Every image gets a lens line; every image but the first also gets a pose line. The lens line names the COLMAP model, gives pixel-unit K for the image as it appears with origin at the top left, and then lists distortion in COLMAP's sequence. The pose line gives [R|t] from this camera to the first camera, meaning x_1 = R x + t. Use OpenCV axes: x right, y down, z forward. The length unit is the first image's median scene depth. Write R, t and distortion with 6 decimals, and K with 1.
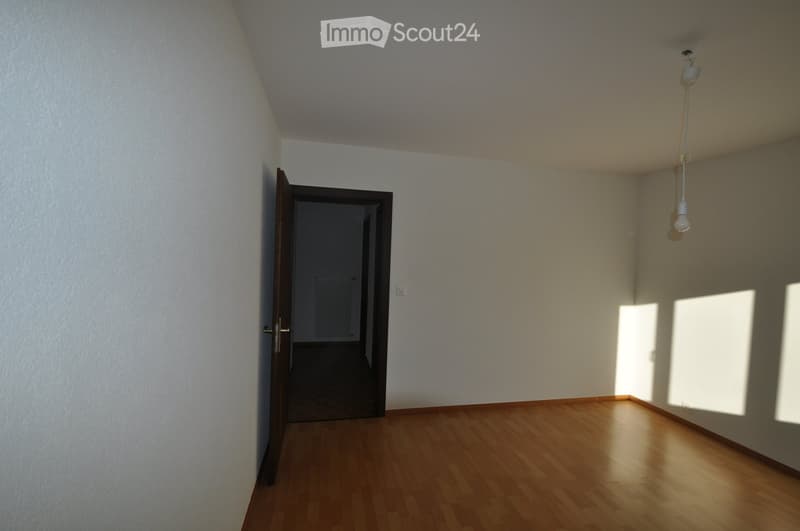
lens RADIAL K [[346.5, 0, 404.5], [0, 346.5, 267.4], [0, 0, 1]] dist [0.017091, -0.022947]
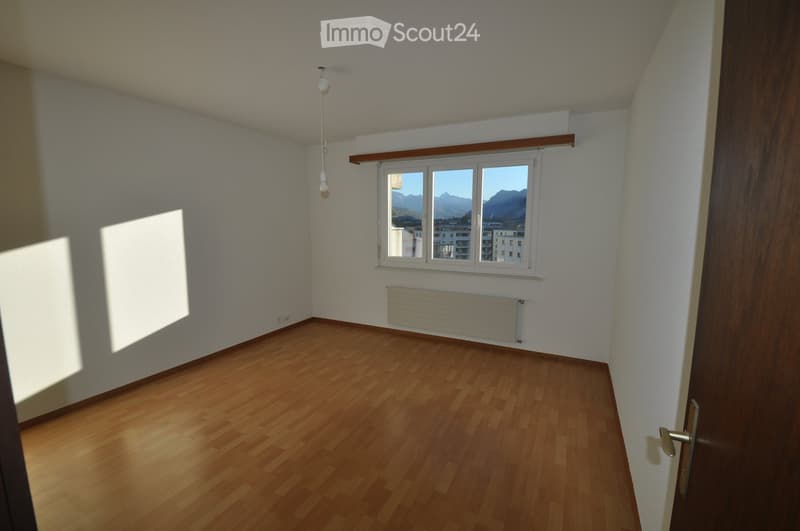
lens RADIAL K [[346.5, 0, 404.5], [0, 346.5, 267.4], [0, 0, 1]] dist [0.017091, -0.022947]
pose [[-0.777005, -0.121618, 0.617635, -0.459345], [-0.017212, 0.984897, 0.172281, -0.047984], [-0.629259, 0.123232, -0.767363, 1.957416]]
